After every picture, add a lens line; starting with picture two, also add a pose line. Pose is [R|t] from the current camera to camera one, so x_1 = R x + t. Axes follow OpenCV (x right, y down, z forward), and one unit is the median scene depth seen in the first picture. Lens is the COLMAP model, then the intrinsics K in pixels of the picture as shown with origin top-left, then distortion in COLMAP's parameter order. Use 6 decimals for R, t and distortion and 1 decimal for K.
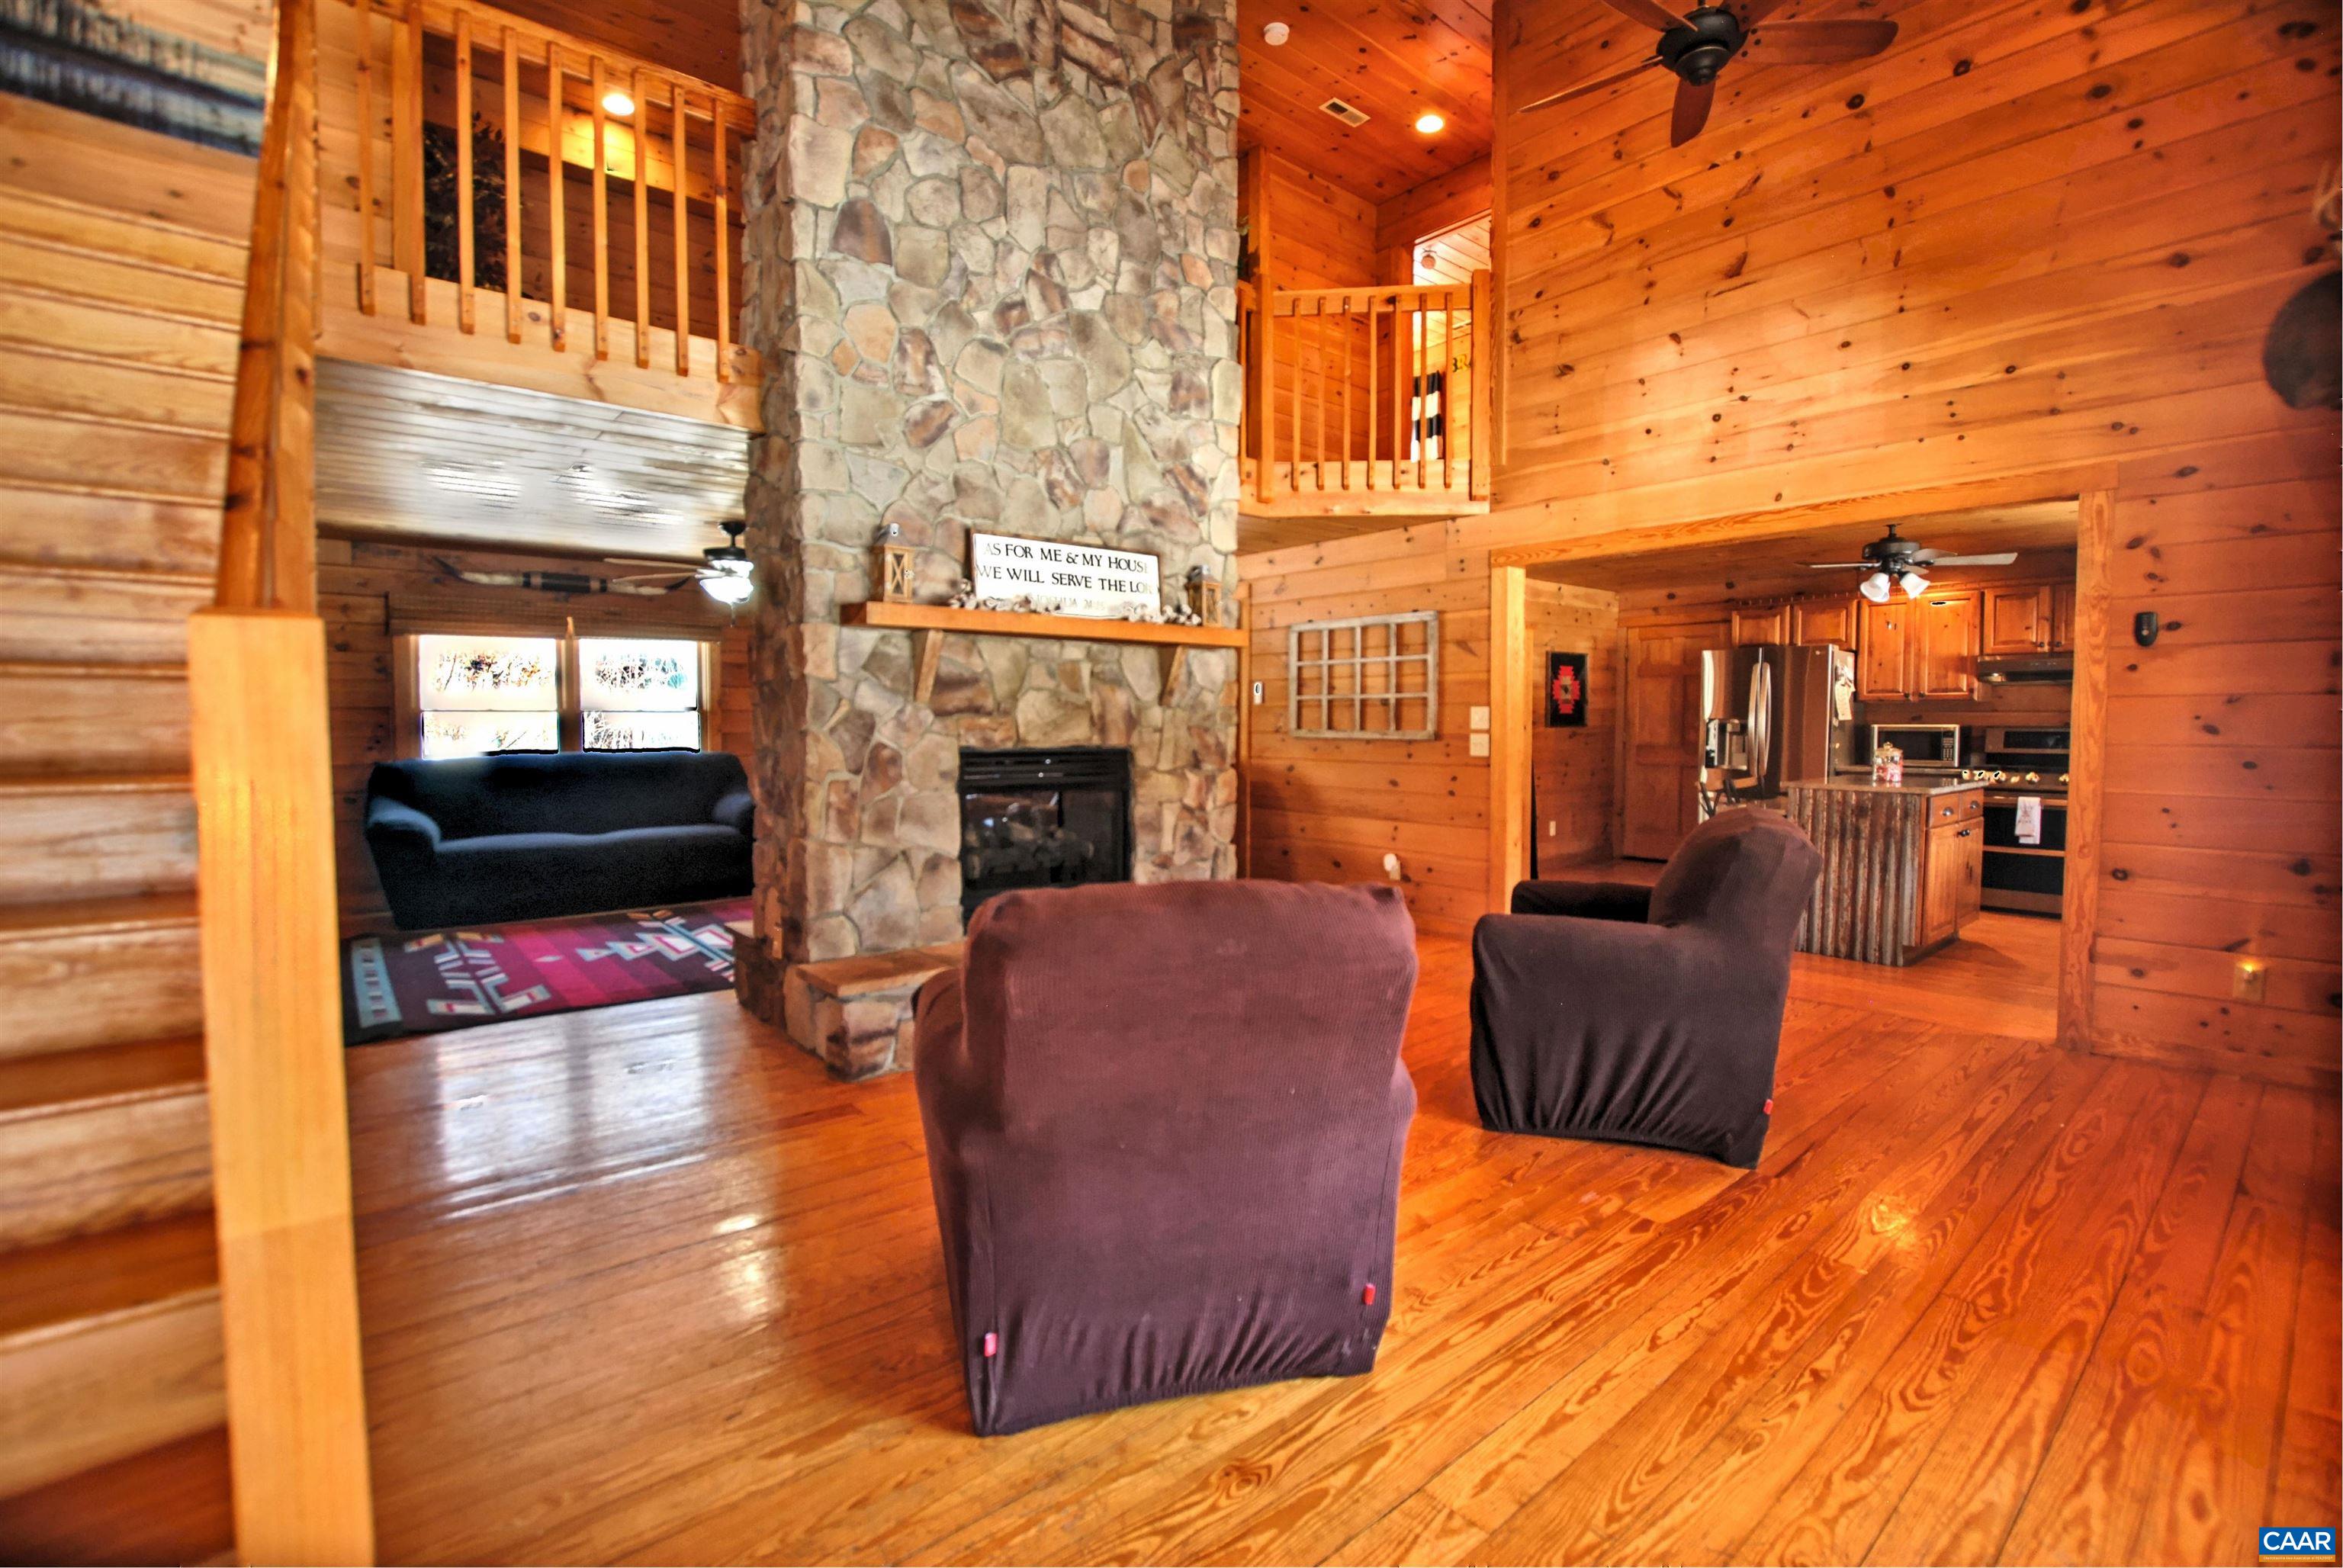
lens RADIAL K [[1035.1, 0, 1192.9], [0, 1035.1, 773.8], [0, 0, 1]] dist [-0.023322, 0.000145]
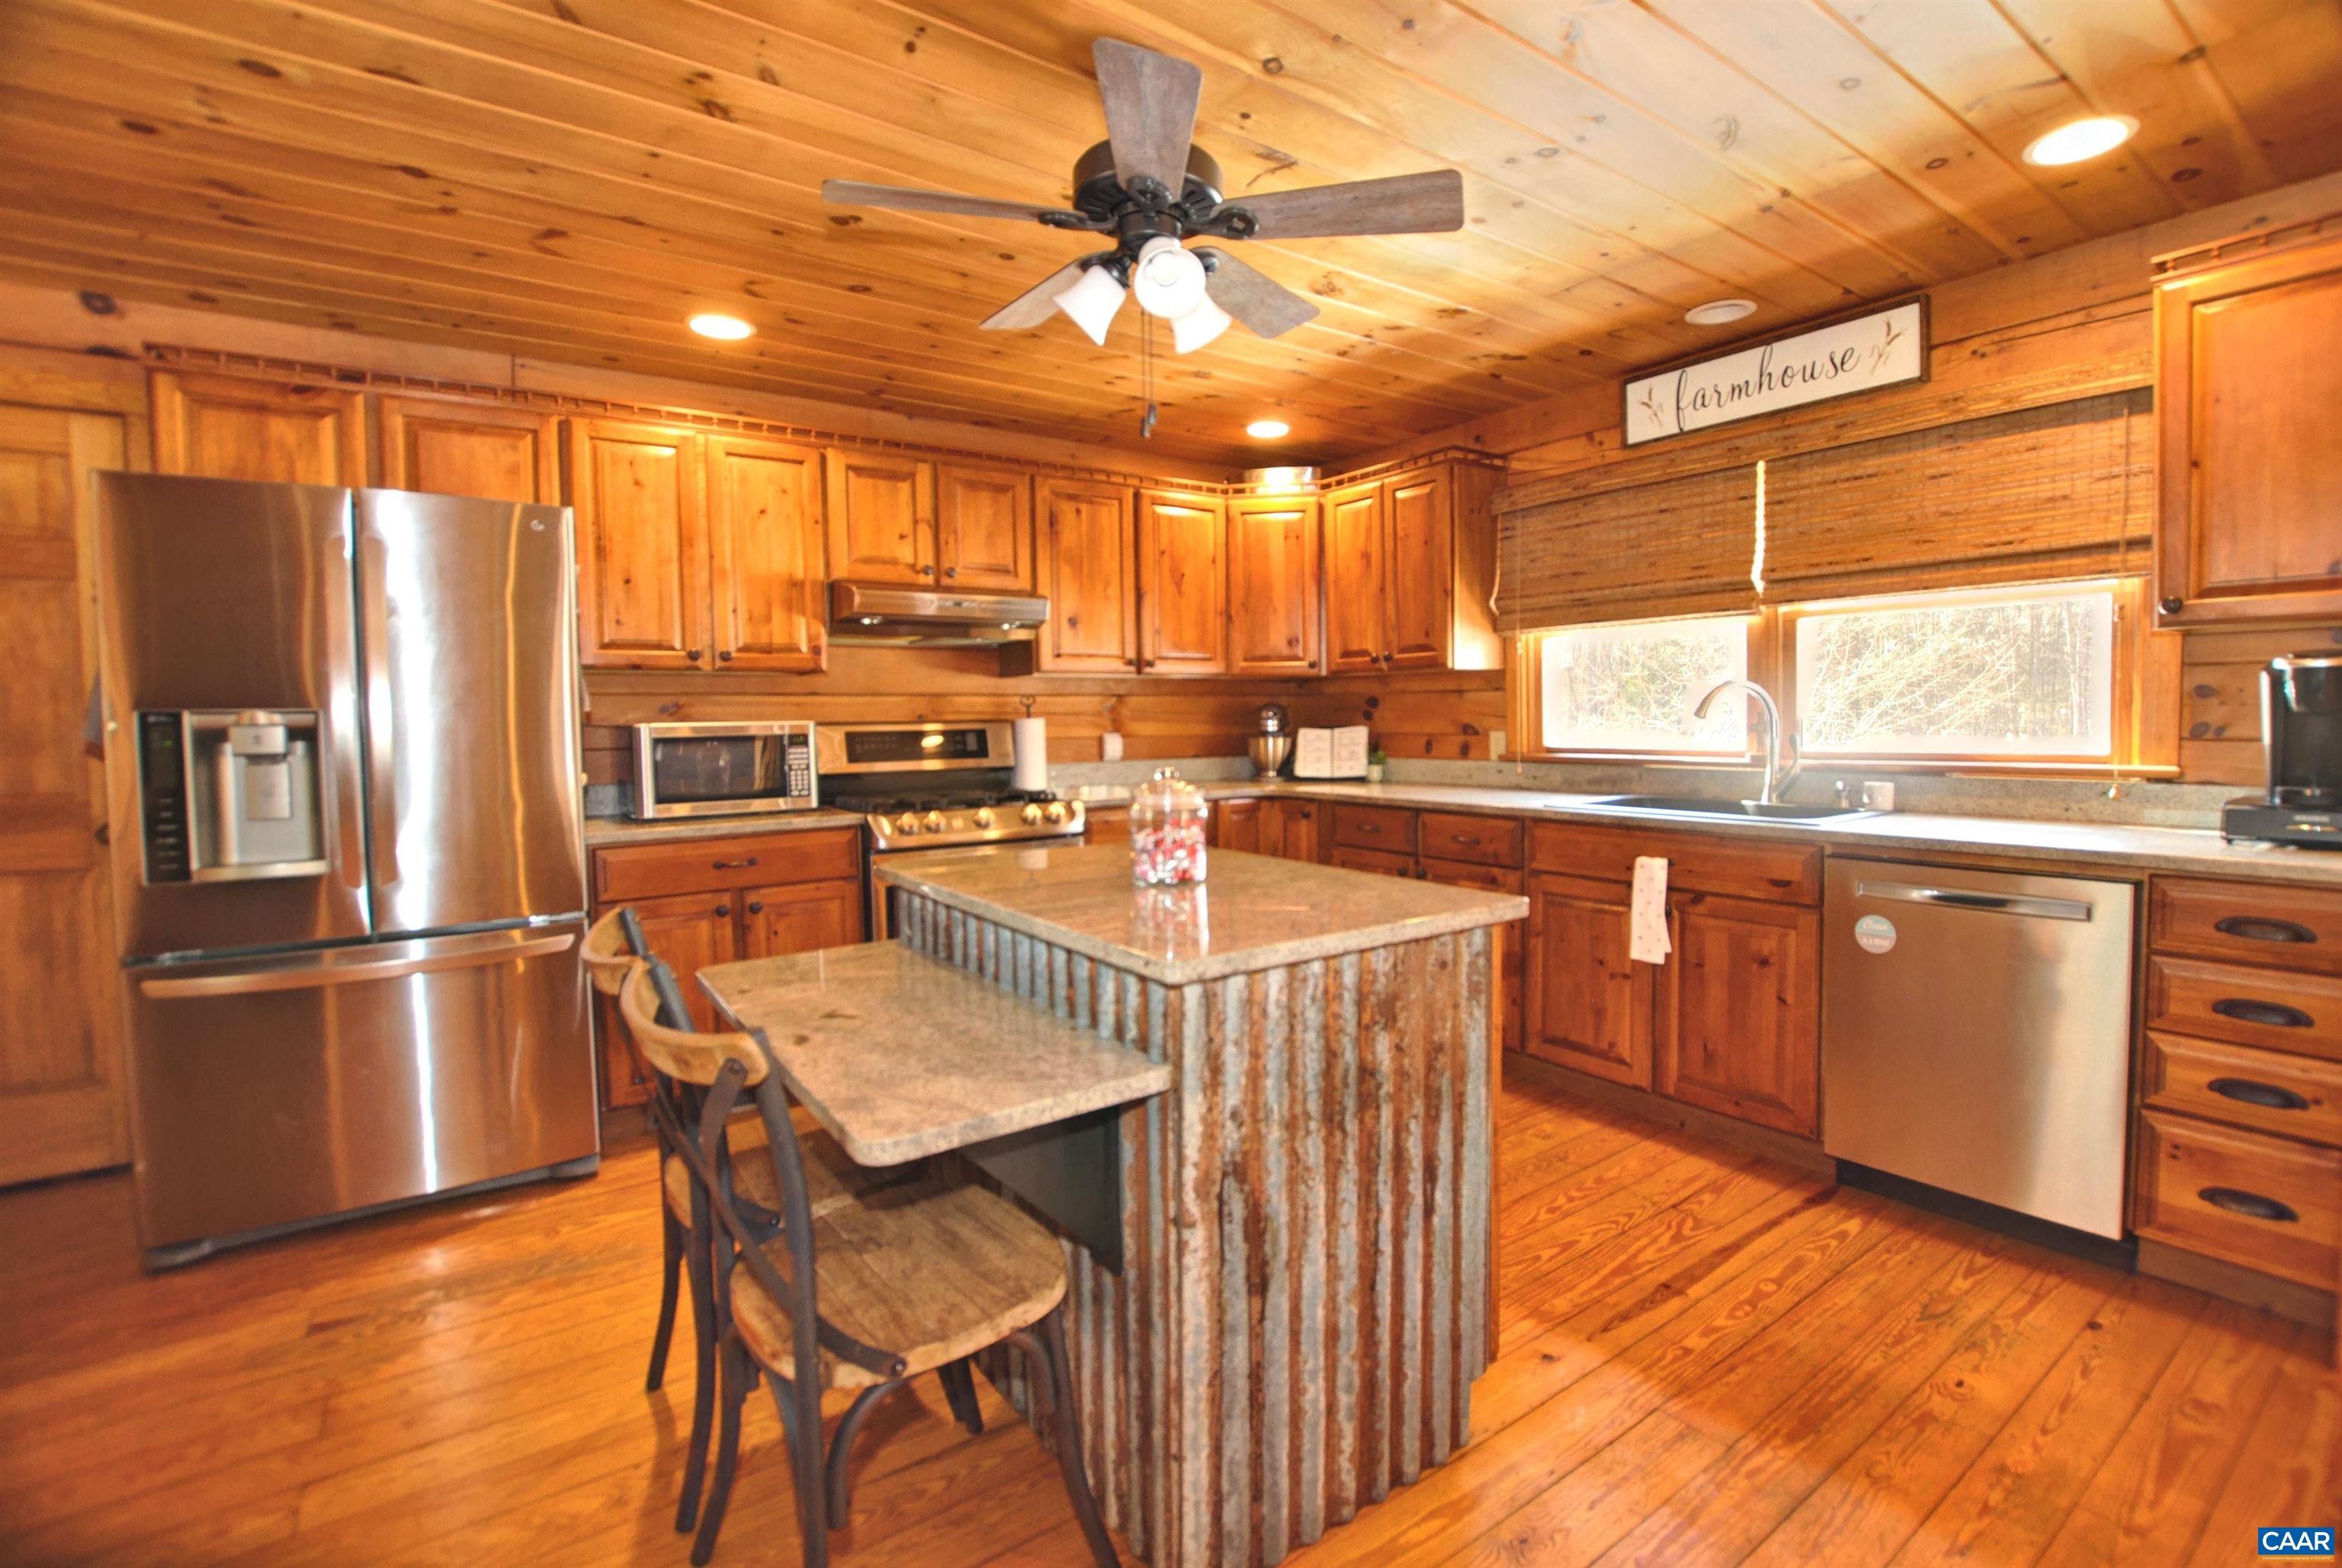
lens RADIAL K [[1051.7, 0, 1219.8], [0, 1051.7, 765.1], [0, 0, 1]] dist [-0.024972, 0.000952]
pose [[0.069725, -0.050458, 0.996289, 0.316127], [0.063661, 0.996909, 0.046034, -0.043517], [-0.995533, 0.060215, 0.072722, 0.903524]]
